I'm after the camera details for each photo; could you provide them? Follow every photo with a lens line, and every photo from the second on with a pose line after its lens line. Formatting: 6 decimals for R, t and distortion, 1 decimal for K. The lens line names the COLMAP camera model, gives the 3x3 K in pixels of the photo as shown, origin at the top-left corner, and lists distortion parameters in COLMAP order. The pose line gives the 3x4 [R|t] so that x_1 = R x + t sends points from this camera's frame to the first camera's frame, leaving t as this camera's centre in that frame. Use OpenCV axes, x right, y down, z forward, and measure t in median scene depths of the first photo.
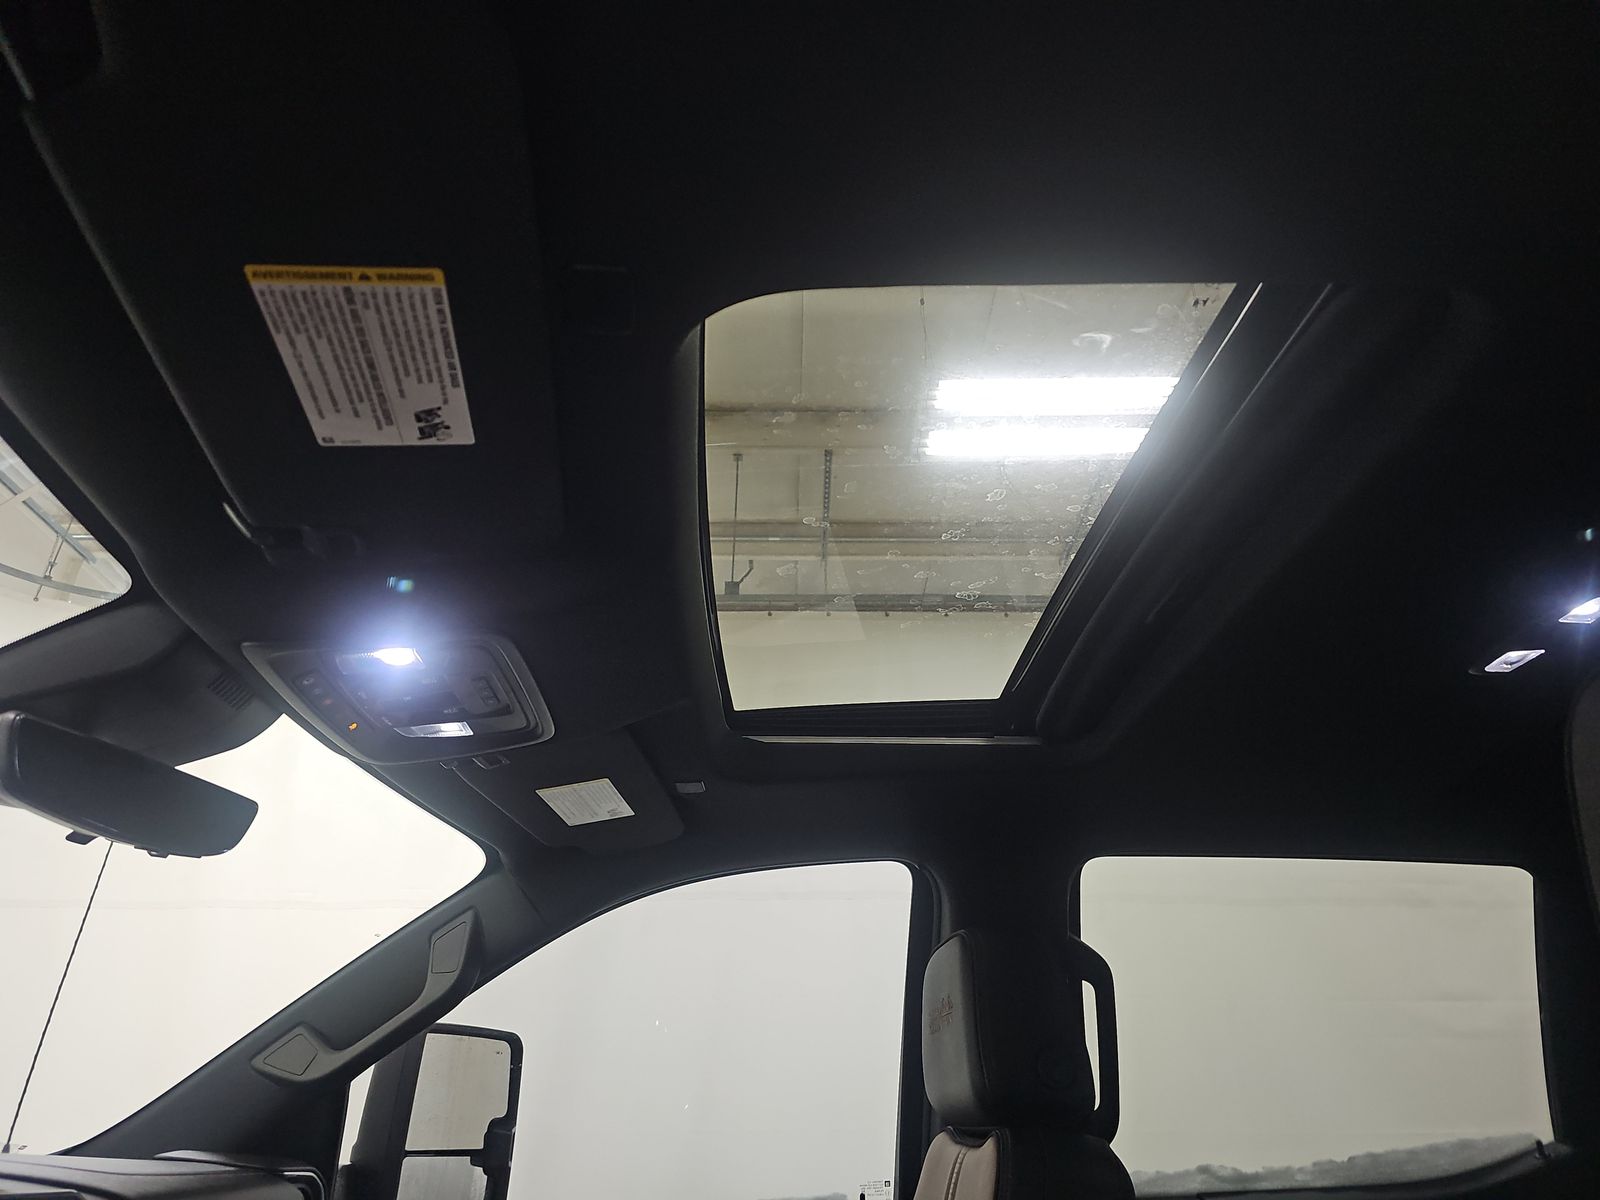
lens RADIAL K [[1055.4, 0, 807.5], [0, 1055.4, 591.6], [0, 0, 1]] dist [0.037664, -0.028000]
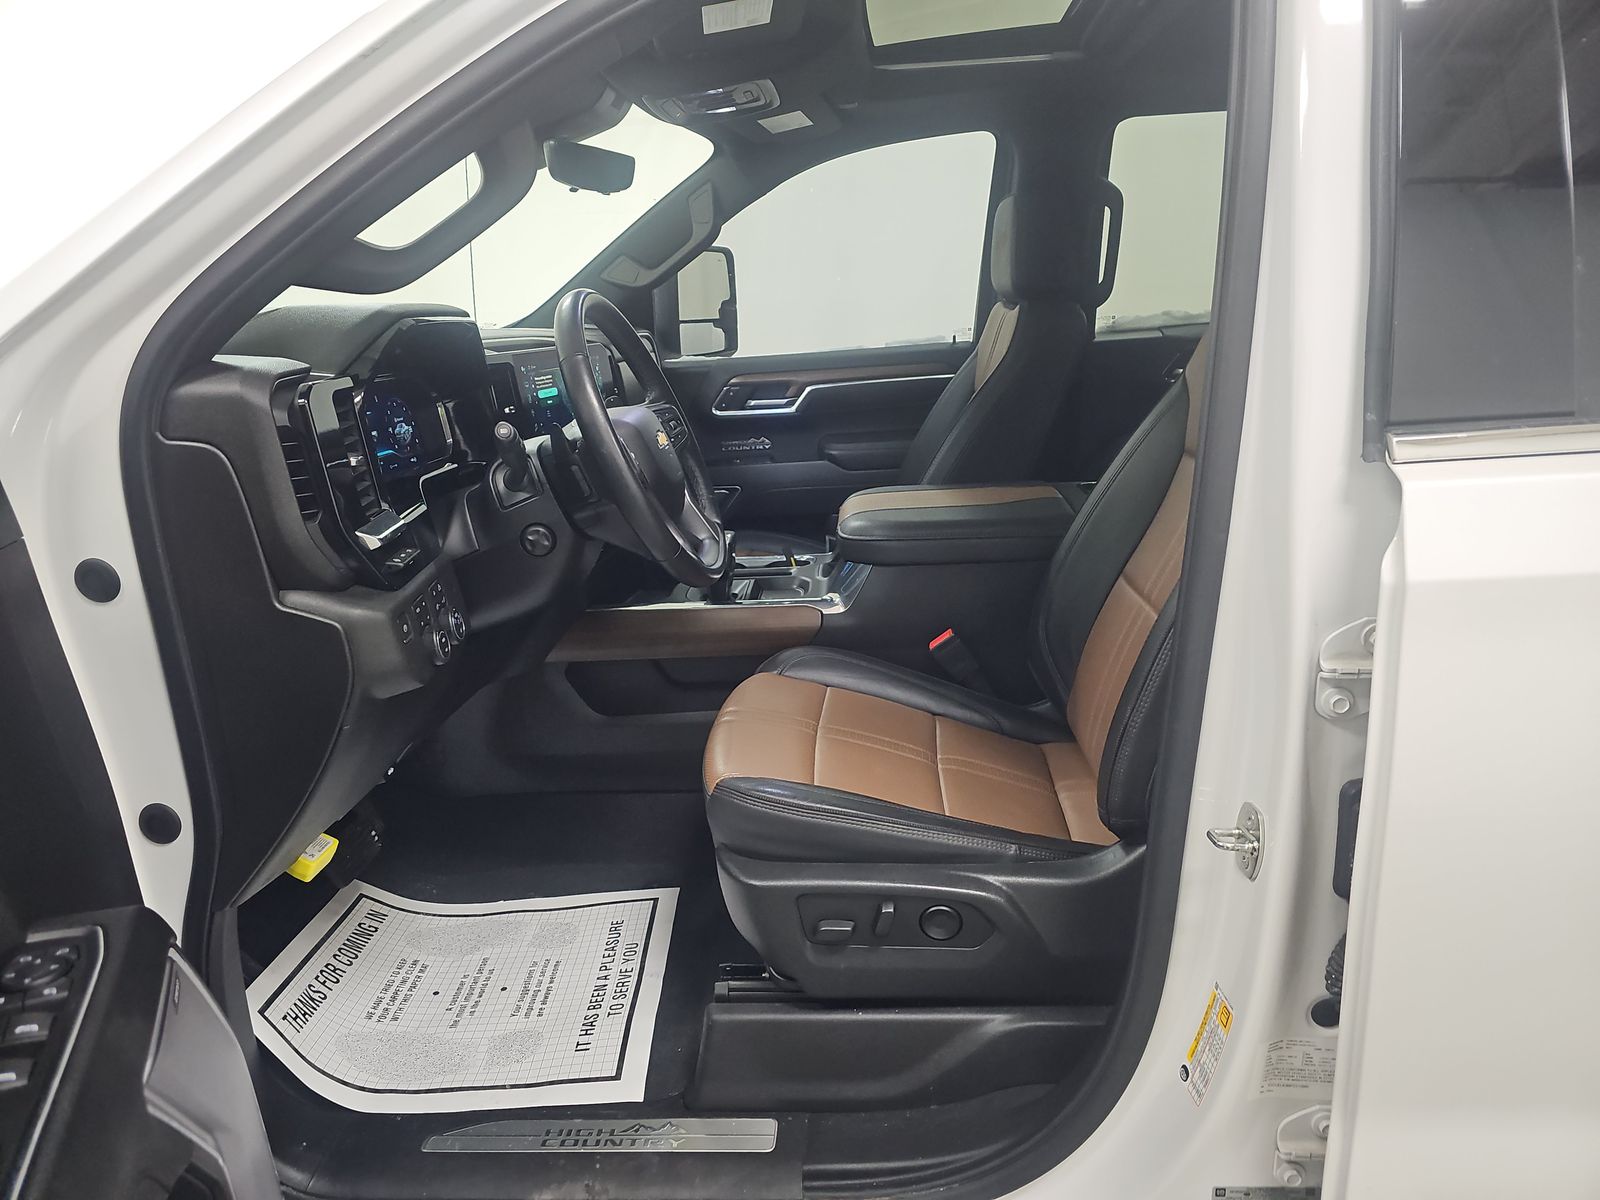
lens RADIAL K [[1055.4, 0, 787.0], [0, 1055.4, 588.0], [0, 0, 1]] dist [0.037664, -0.028000]
pose [[0.991154, -0.000343, -0.132714, 0.006269], [0.089690, 0.738804, 0.667925, -0.301115], [0.097820, -0.673920, 0.732300, -0.558544]]
